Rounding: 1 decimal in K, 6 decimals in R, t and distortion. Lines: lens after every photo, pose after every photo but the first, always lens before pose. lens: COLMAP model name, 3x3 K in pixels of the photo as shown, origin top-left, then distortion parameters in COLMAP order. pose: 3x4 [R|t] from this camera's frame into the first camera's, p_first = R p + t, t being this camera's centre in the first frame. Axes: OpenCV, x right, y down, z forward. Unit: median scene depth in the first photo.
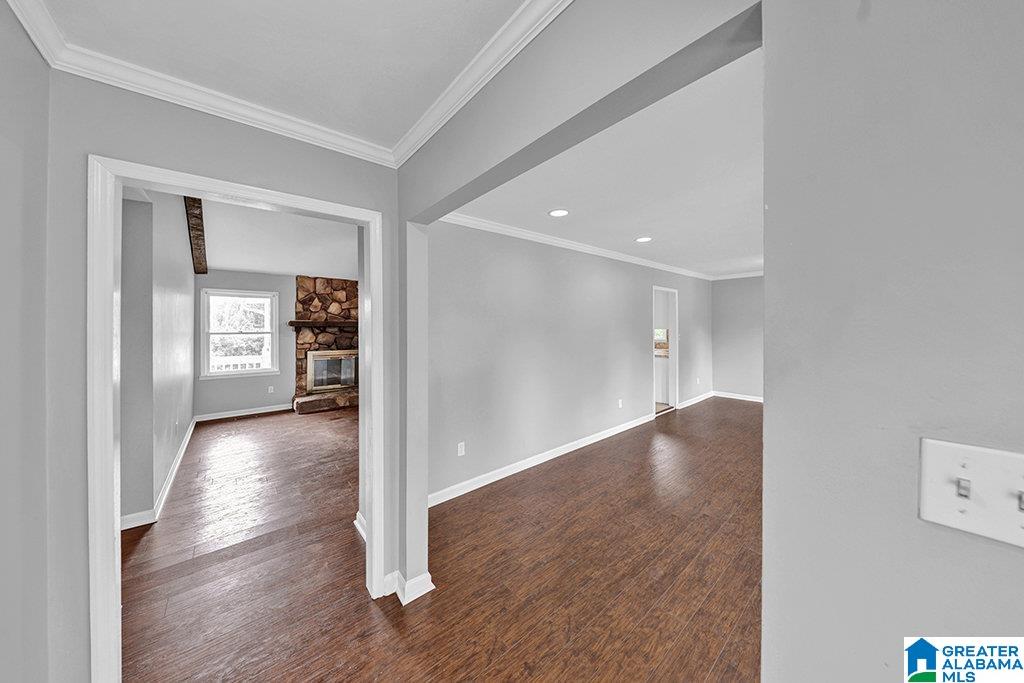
lens RADIAL K [[326.7, 0, 492.5], [0, 326.7, 323.8], [0, 0, 1]] dist [-0.000189, -0.000028]
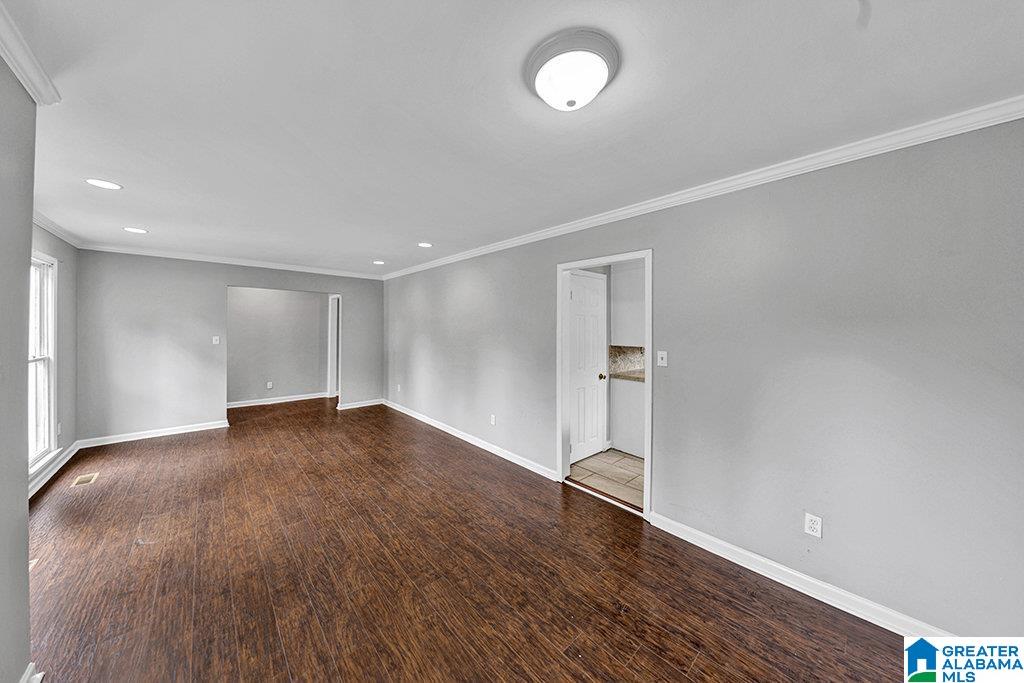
lens RADIAL K [[327.3, 0, 503.0], [0, 327.3, 334.6], [0, 0, 1]] dist [-0.000702, -0.000070]
pose [[0.068778, 0.041915, -0.996751, 1.510024], [0.000823, 0.999114, 0.042071, -0.016559], [0.997632, -0.003714, 0.068682, 1.186006]]
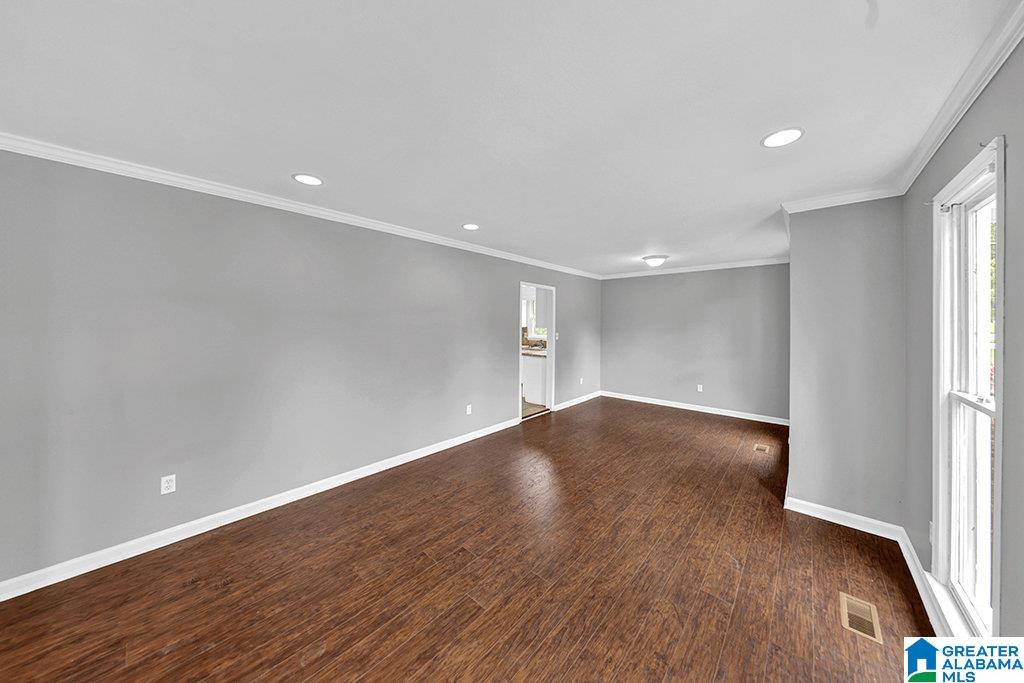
lens RADIAL K [[329.7, 0, 512.3], [0, 329.7, 322.0], [0, 0, 1]] dist [-0.011496, 0.000001]
pose [[0.984890, 0.014527, 0.172569, 0.424049], [-0.014619, 0.999893, -0.000739, 0.001254], [-0.172561, -0.001795, 0.984997, 0.103309]]
